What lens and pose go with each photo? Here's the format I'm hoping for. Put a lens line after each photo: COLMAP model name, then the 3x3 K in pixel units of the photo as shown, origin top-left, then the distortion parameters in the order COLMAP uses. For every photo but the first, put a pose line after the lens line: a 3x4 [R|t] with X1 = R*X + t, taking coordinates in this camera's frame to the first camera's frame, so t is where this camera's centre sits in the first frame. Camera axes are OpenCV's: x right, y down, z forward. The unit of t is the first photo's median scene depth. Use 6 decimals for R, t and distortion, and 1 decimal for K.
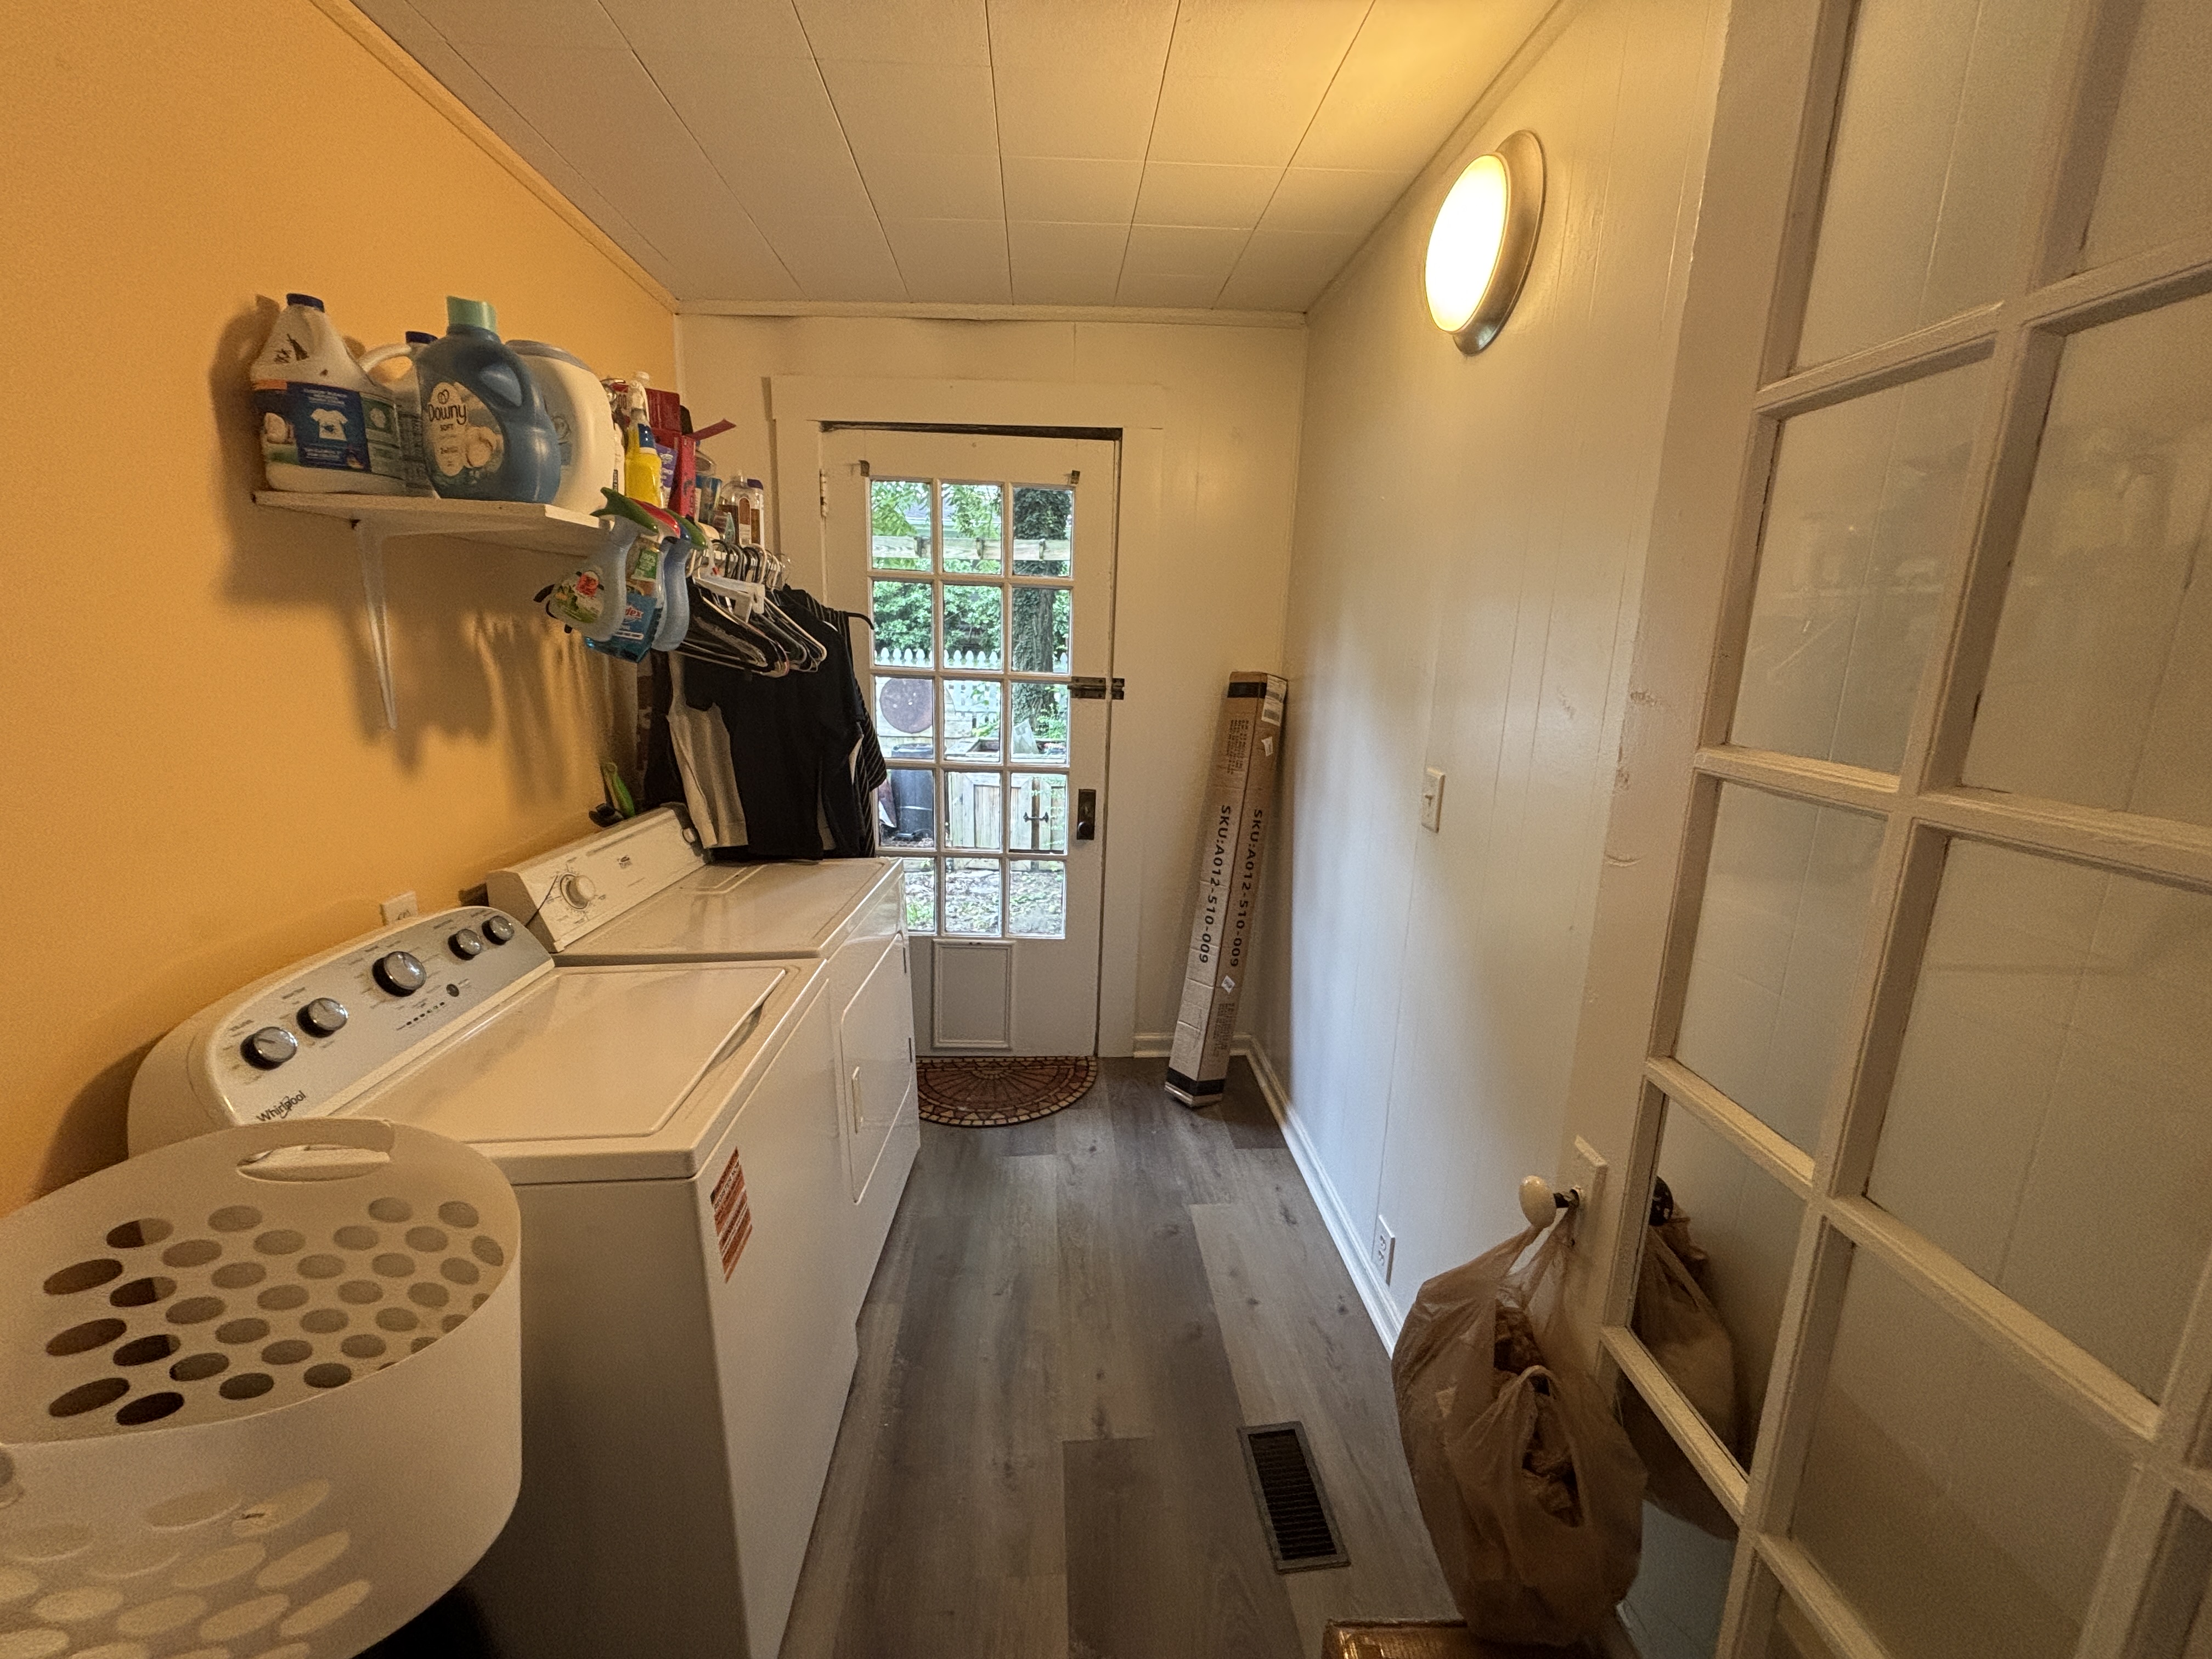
lens RADIAL K [[889.2, 0, 1110.9], [0, 889.2, 829.9], [0, 0, 1]] dist [-0.000793, 0.000935]
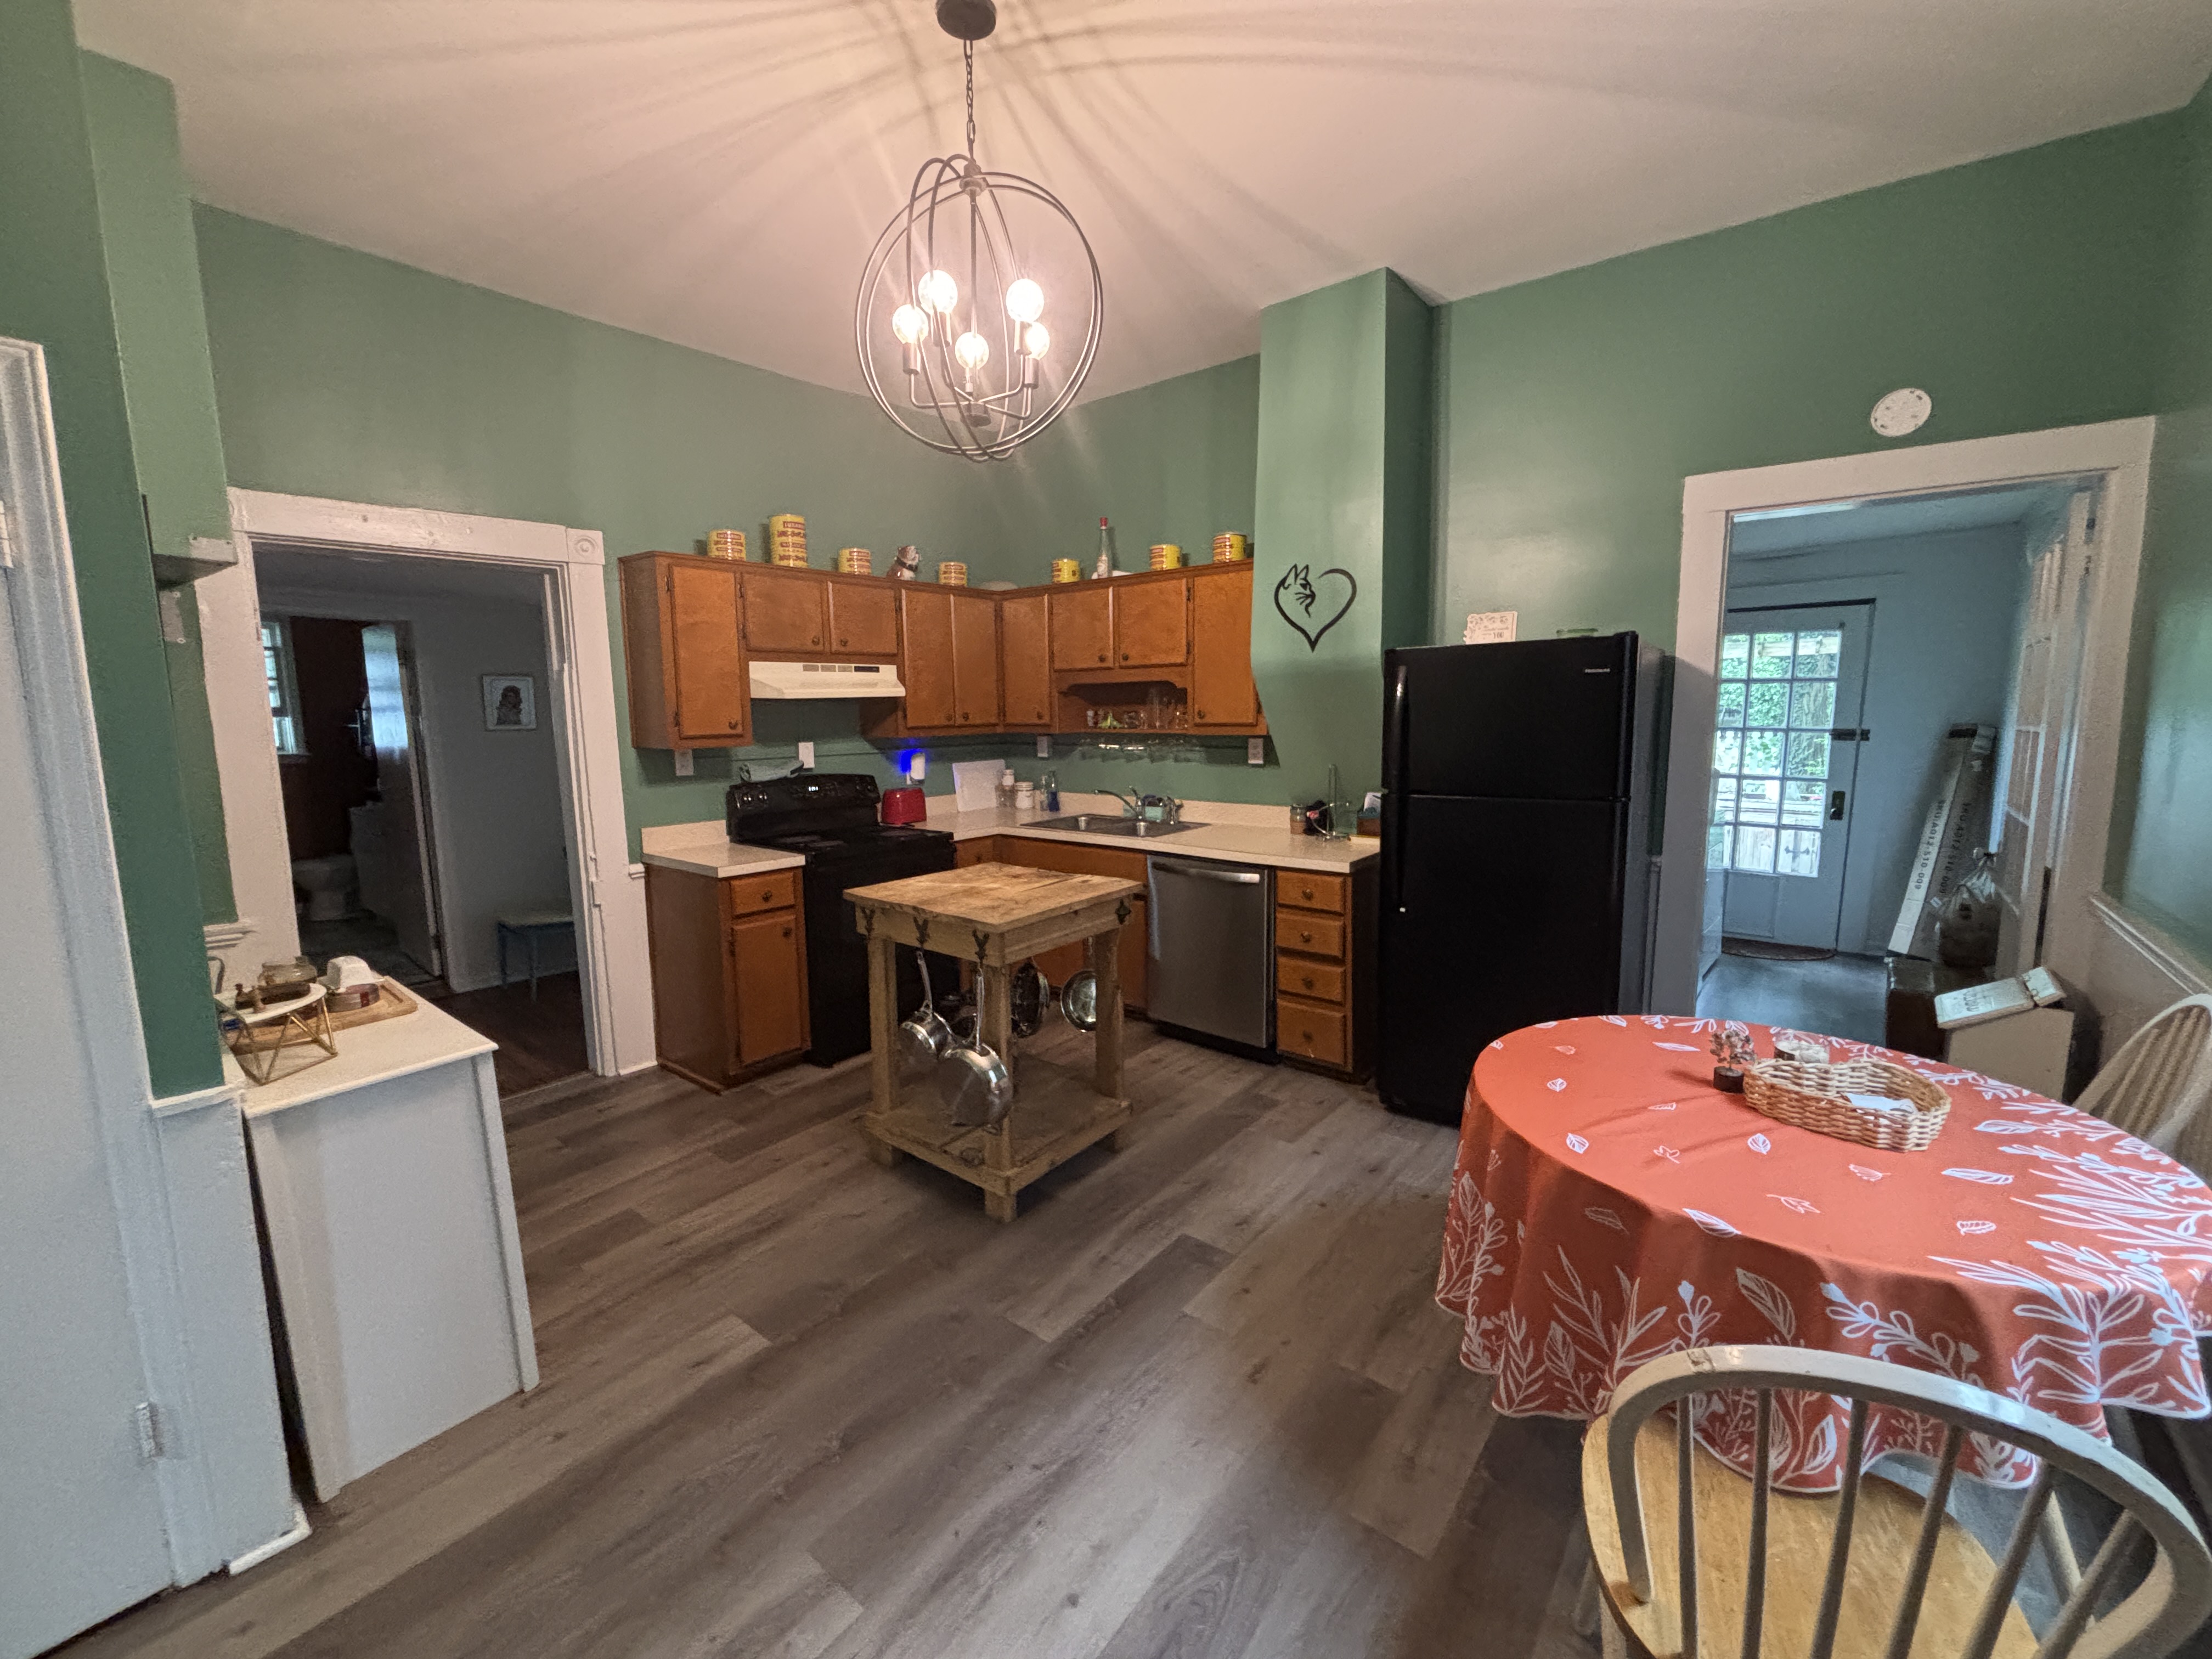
lens RADIAL K [[889.2, 0, 1105.3], [0, 889.2, 825.3], [0, 0, 1]] dist [-0.000793, 0.000935]
pose [[0.733149, 0.050075, -0.678221, 0.112331], [-0.107920, 0.993215, -0.043328, 0.272250], [0.671450, 0.104960, 0.733579, -1.357050]]
